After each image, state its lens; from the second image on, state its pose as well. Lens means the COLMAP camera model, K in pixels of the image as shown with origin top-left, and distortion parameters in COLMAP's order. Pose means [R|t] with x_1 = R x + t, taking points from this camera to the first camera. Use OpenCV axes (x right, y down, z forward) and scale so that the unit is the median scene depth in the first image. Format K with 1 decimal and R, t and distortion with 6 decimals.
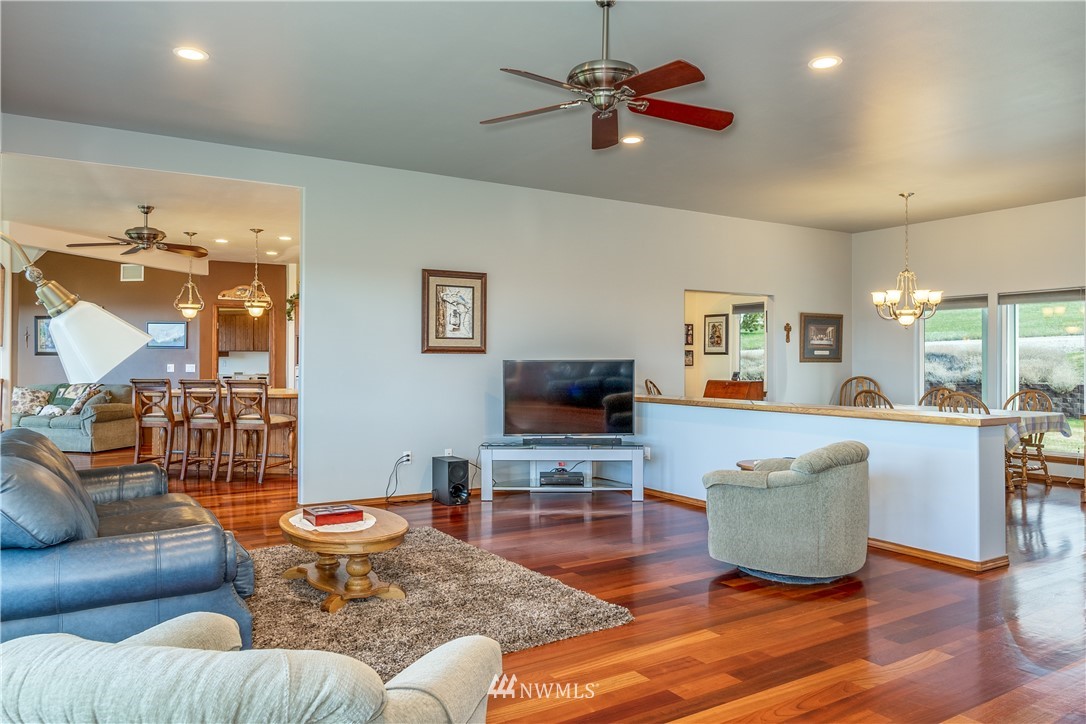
lens RADIAL K [[758.8, 0, 542.7], [0, 758.8, 358.5], [0, 0, 1]] dist [-0.002841, -0.004916]
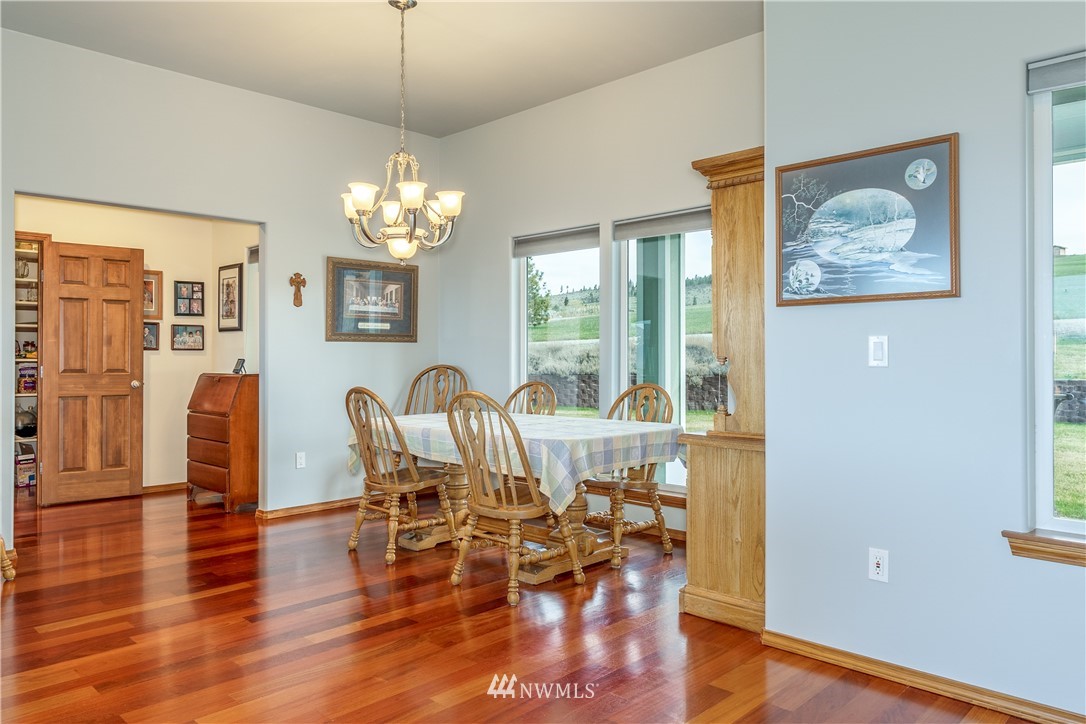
lens RADIAL K [[758.8, 0, 543.8], [0, 758.8, 360.3], [0, 0, 1]] dist [-0.002841, -0.004916]
pose [[0.972279, -0.004018, 0.233788, 0.357202], [0.002840, 0.999982, 0.005378, 0.016766], [-0.233805, -0.004565, 0.972273, 0.380444]]
